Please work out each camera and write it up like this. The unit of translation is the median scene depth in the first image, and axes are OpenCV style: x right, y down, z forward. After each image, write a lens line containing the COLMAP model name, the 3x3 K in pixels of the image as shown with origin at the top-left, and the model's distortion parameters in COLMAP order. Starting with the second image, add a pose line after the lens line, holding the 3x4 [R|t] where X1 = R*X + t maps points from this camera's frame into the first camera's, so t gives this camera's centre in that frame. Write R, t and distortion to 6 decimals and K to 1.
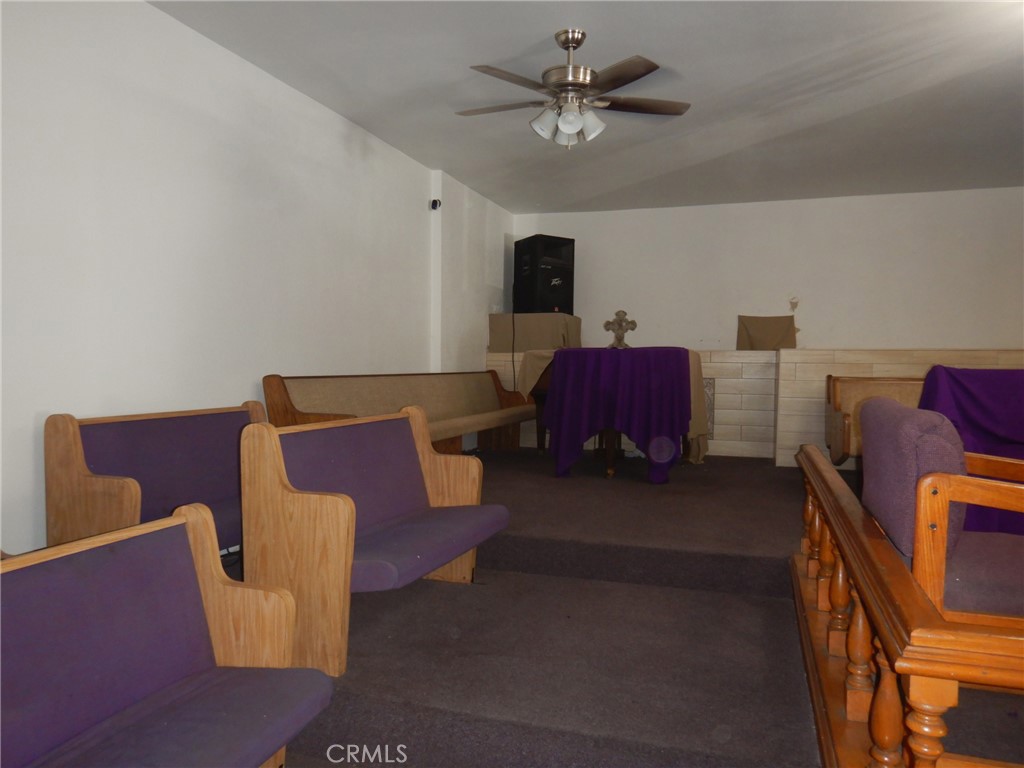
lens RADIAL K [[720.8, 0, 515.9], [0, 720.8, 385.5], [0, 0, 1]] dist [0.037891, 0.001131]
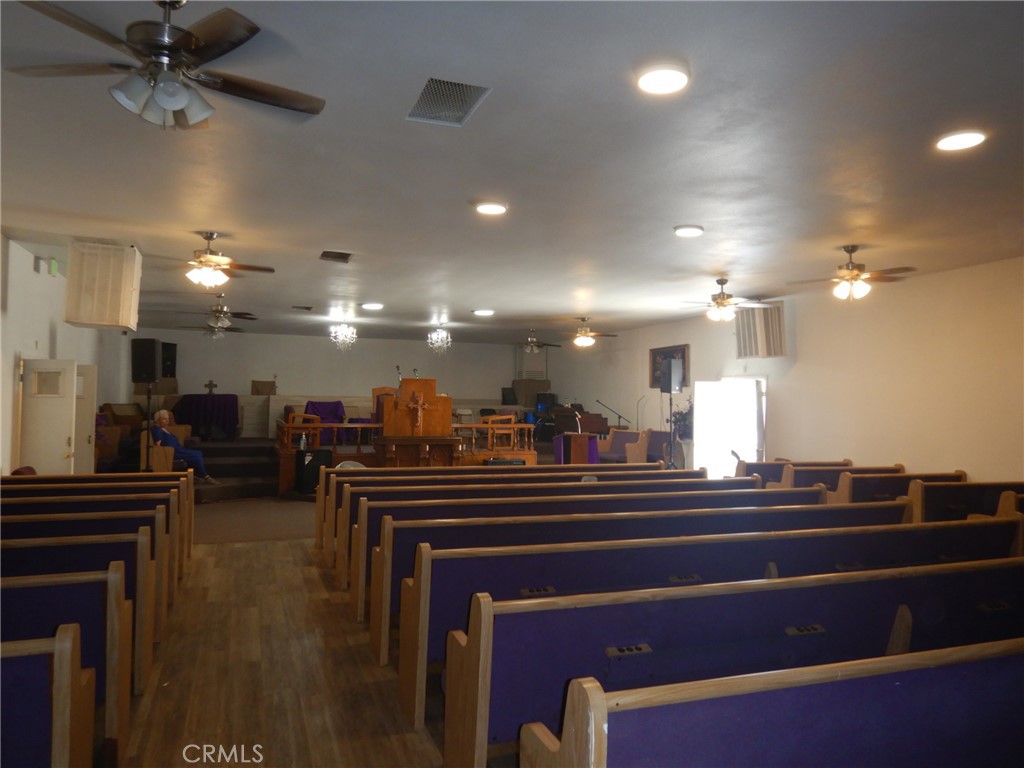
lens RADIAL K [[720.8, 0, 515.4], [0, 720.8, 385.1], [0, 0, 1]] dist [0.037891, 0.001131]
pose [[0.779686, 0.021787, 0.625791, -0.601168], [0.013453, 0.998581, -0.051527, 0.062441], [-0.626026, 0.048593, 0.778287, -1.650274]]
